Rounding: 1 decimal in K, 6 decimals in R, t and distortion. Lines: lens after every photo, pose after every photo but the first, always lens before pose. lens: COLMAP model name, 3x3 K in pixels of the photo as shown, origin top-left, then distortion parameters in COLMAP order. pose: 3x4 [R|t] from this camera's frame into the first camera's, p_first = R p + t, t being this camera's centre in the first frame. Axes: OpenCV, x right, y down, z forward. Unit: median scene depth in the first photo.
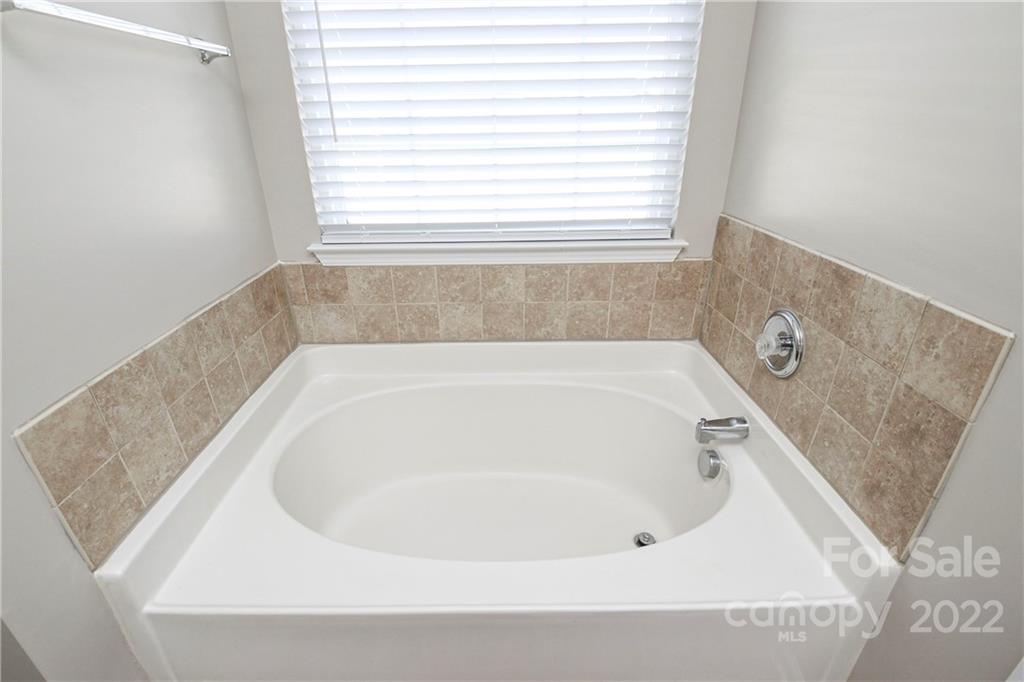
lens RADIAL K [[487.9, 0, 497.2], [0, 487.9, 343.1], [0, 0, 1]] dist [0.013562, -0.017650]
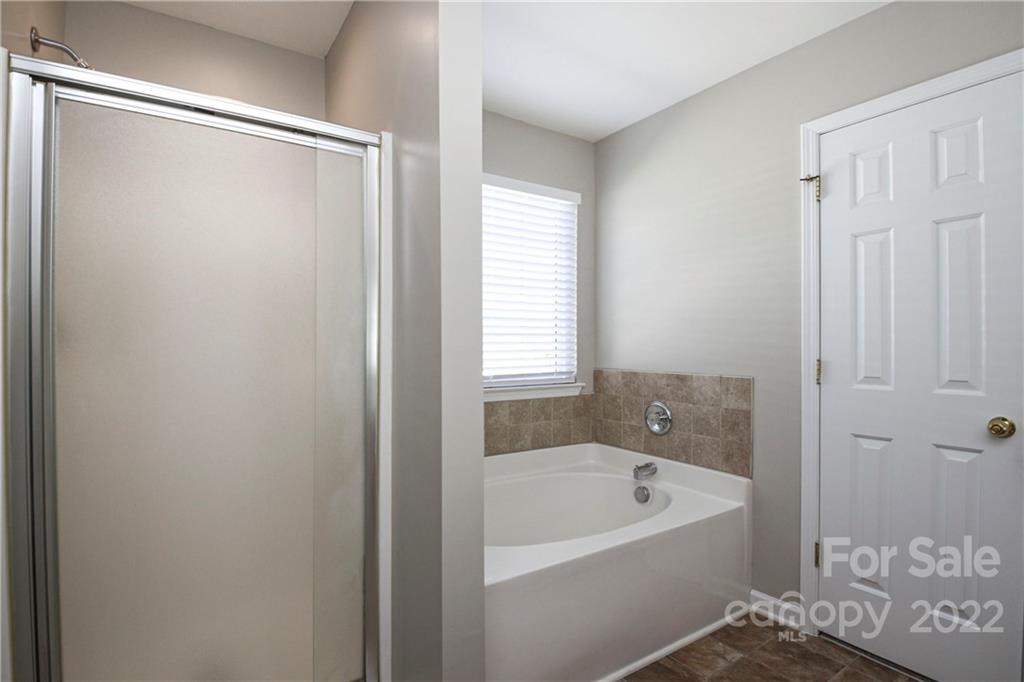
lens RADIAL K [[487.9, 0, 490.3], [0, 487.9, 342.4], [0, 0, 1]] dist [0.013562, -0.017650]
pose [[0.858753, 0.012516, 0.512237, -0.932581], [0.204352, 0.908389, -0.364787, 0.272162], [-0.469877, 0.417939, 0.777524, -0.349723]]
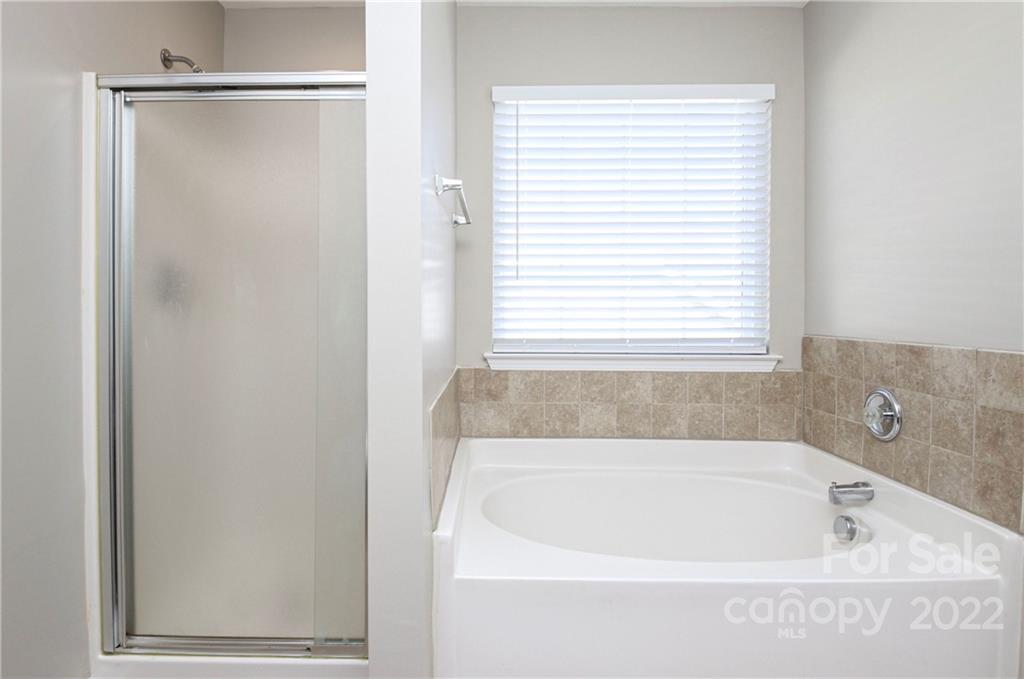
lens RADIAL K [[547.2, 0, 473.7], [0, 547.2, 310.2], [0, 0, 1]] dist [-0.003817, -0.008031]
pose [[0.998998, 0.014867, -0.042203, -0.388348], [-0.030895, 0.911453, -0.410243, 0.323022], [0.032367, 0.411136, 0.910999, -0.408277]]
